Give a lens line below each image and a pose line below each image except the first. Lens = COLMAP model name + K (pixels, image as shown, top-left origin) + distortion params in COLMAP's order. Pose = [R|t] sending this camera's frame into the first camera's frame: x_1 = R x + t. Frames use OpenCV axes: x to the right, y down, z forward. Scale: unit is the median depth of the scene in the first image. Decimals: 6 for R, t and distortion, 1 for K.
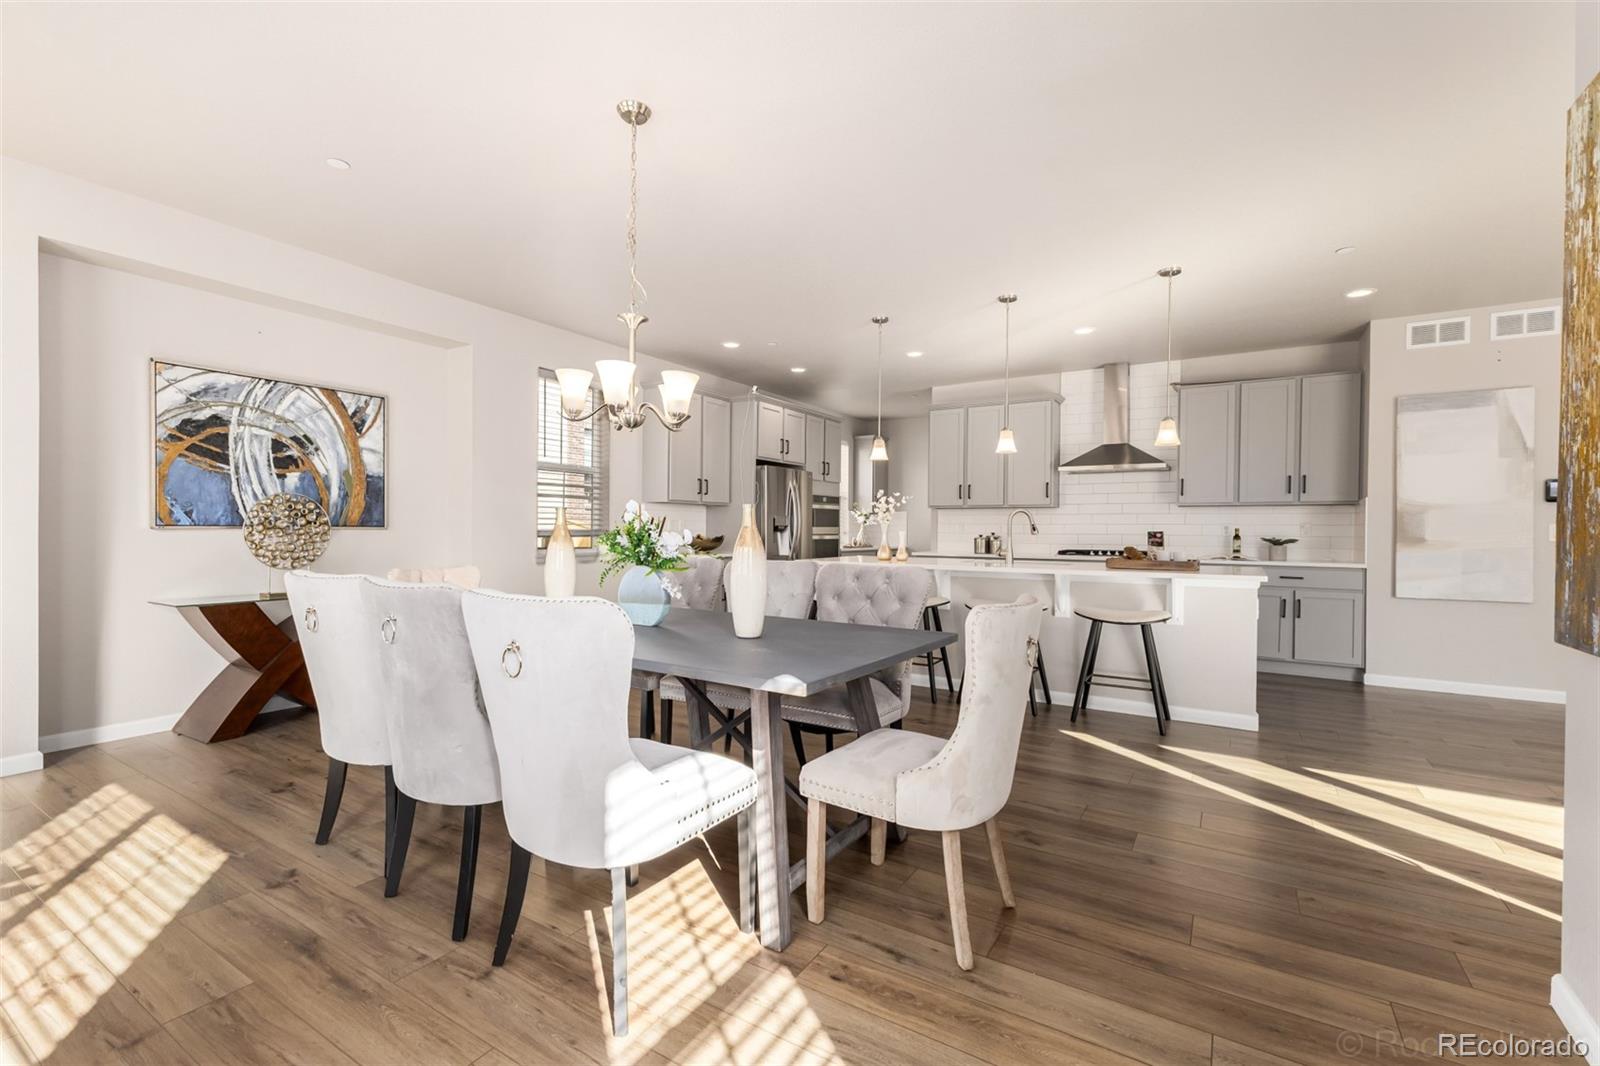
lens RADIAL K [[694.8, 0, 797.5], [0, 694.8, 534.5], [0, 0, 1]] dist [0.011256, -0.003793]
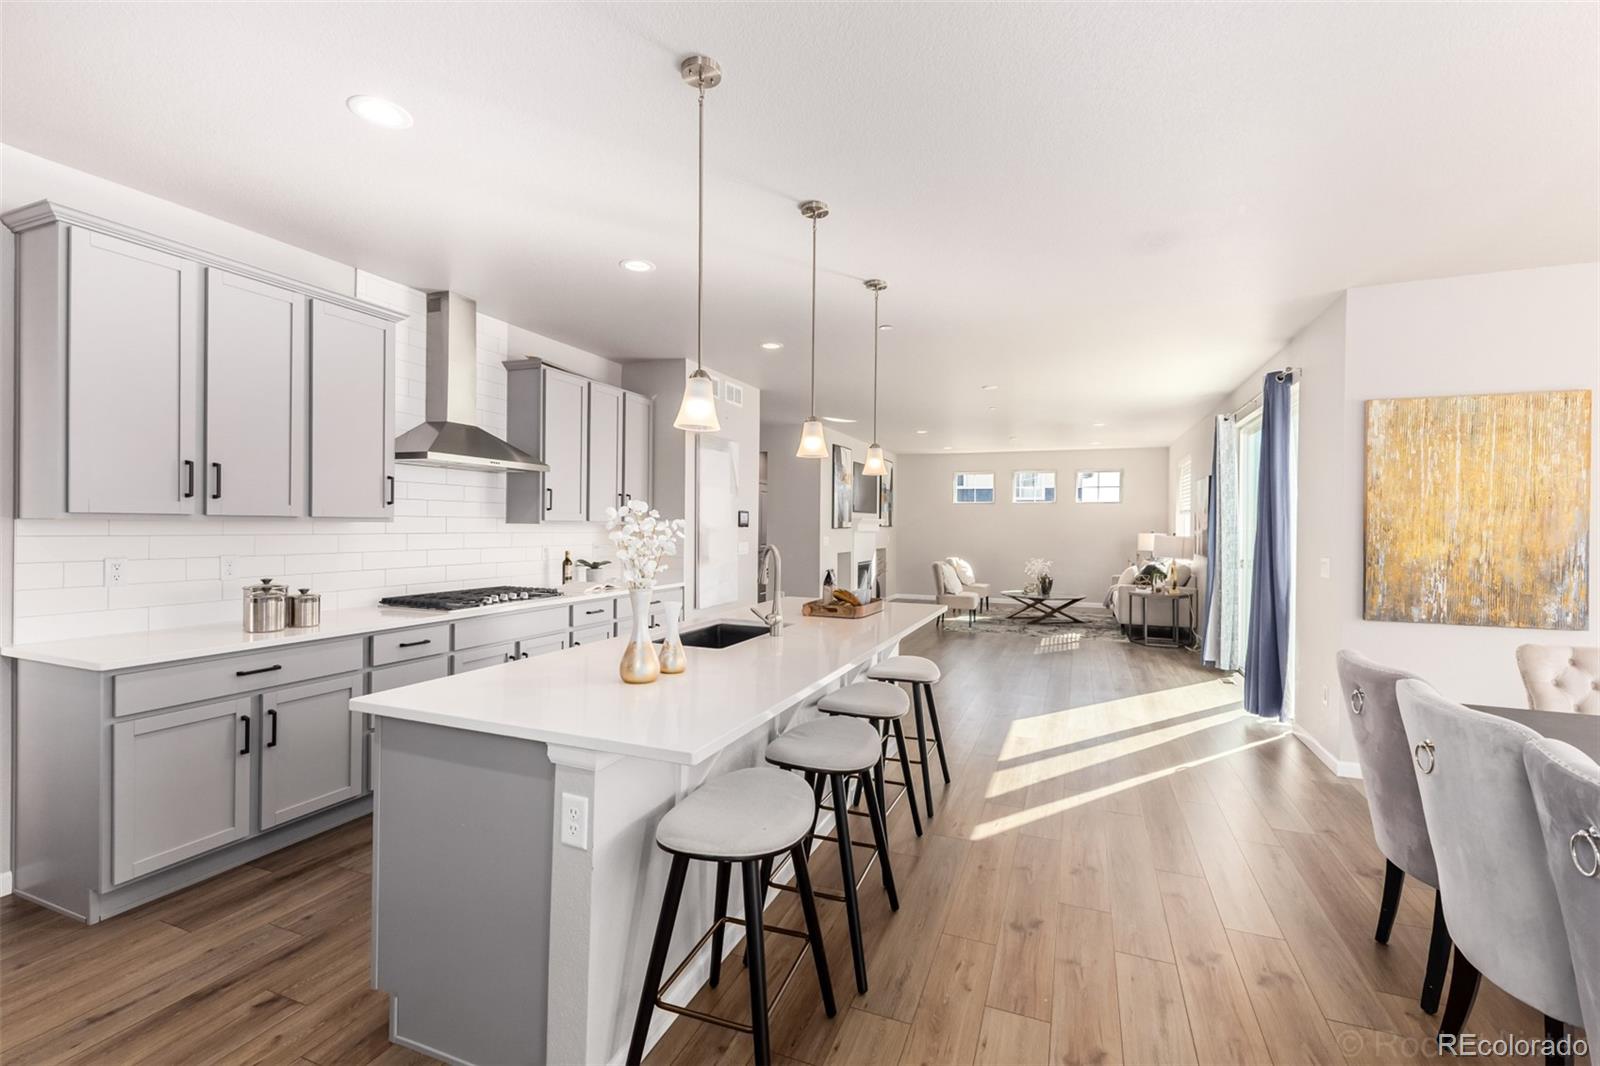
lens RADIAL K [[694.8, 0, 798.6], [0, 694.8, 531.1], [0, 0, 1]] dist [0.011256, -0.003793]
pose [[-0.173026, -0.016487, 0.984779, -0.319231], [-0.003965, 0.999863, 0.016043, -0.062797], [-0.984909, -0.001129, -0.173068, 1.156012]]
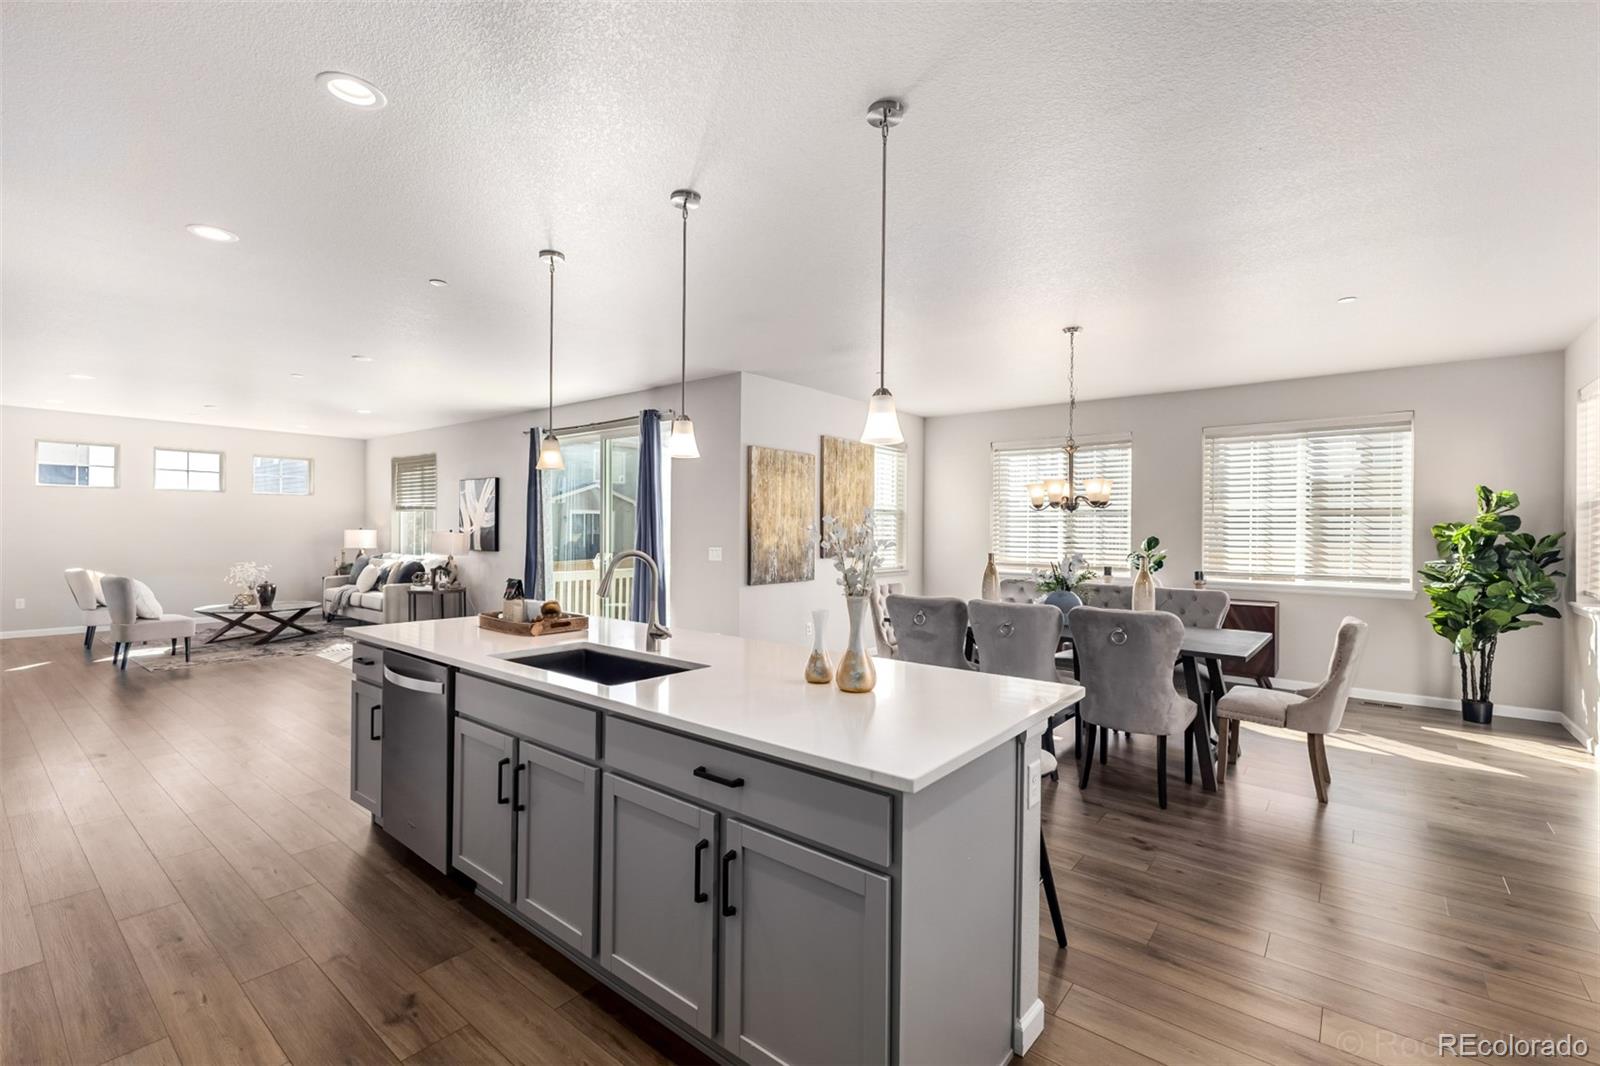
lens RADIAL K [[694.8, 0, 802.9], [0, 694.8, 529.8], [0, 0, 1]] dist [0.011256, -0.003793]
pose [[-0.992722, -0.016179, 0.119339, 0.131550], [-0.015087, 0.999836, 0.010055, -0.065095], [-0.119482, 0.008181, -0.992803, 1.630752]]
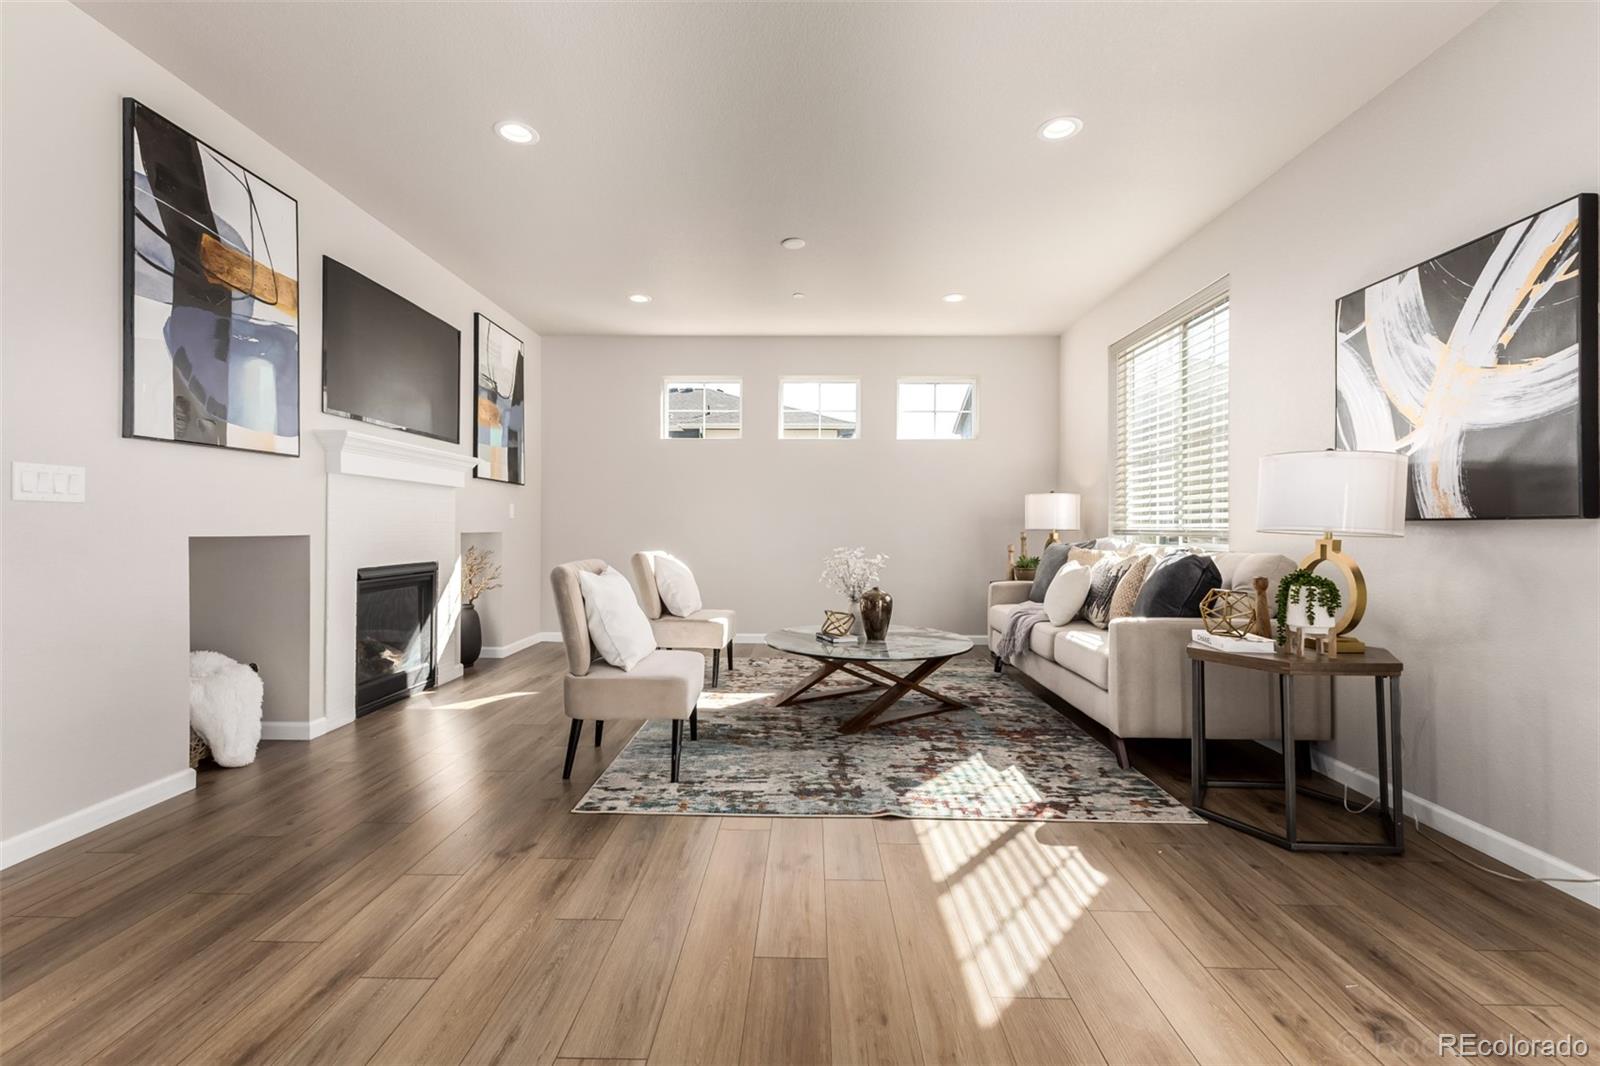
lens RADIAL K [[694.8, 0, 798.5], [0, 694.8, 524.8], [0, 0, 1]] dist [0.011256, -0.003793]
pose [[-0.512654, -0.006407, 0.858571, 1.043073], [-0.003565, 0.999979, 0.005334, 0.026145], [-0.858588, -0.000326, -0.512666, 0.515761]]
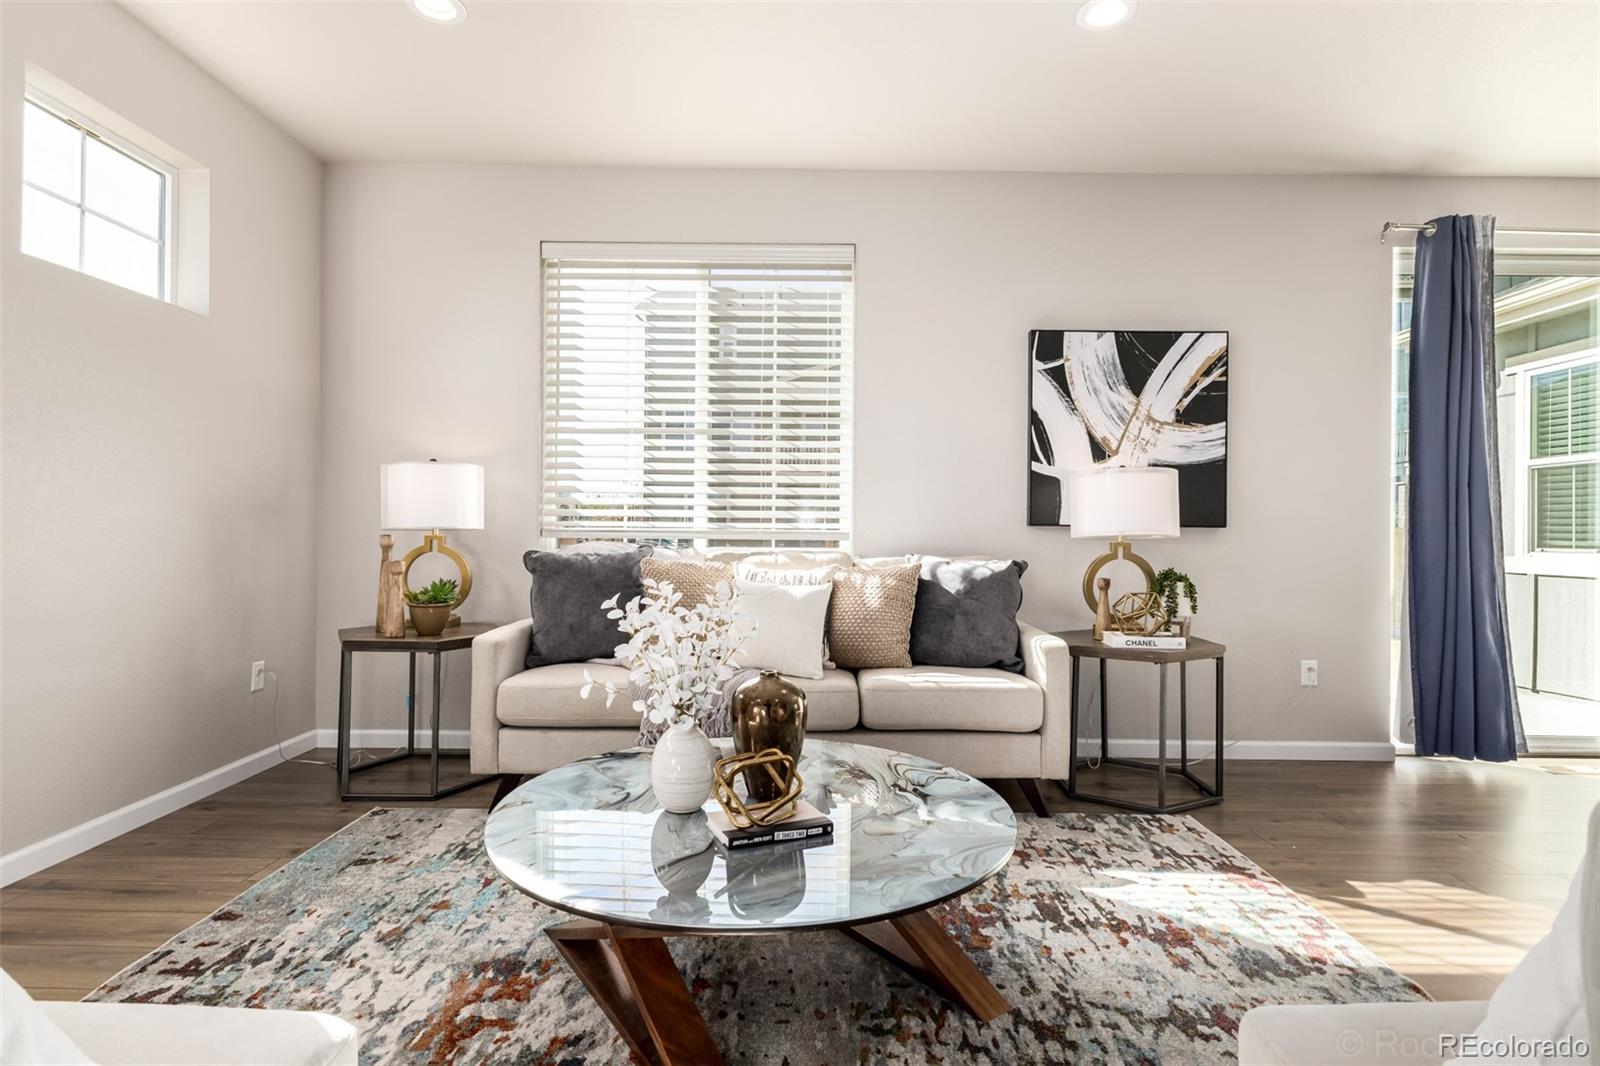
lens RADIAL K [[802.2, 0, 797.3], [0, 802.2, 527.1], [0, 0, 1]] dist [0.006054, -0.002121]
pose [[-0.853351, -0.018416, -0.521011, 1.969144], [-0.020055, 0.999796, -0.002491, 0.032952], [0.520950, 0.008324, -0.853546, 0.352508]]
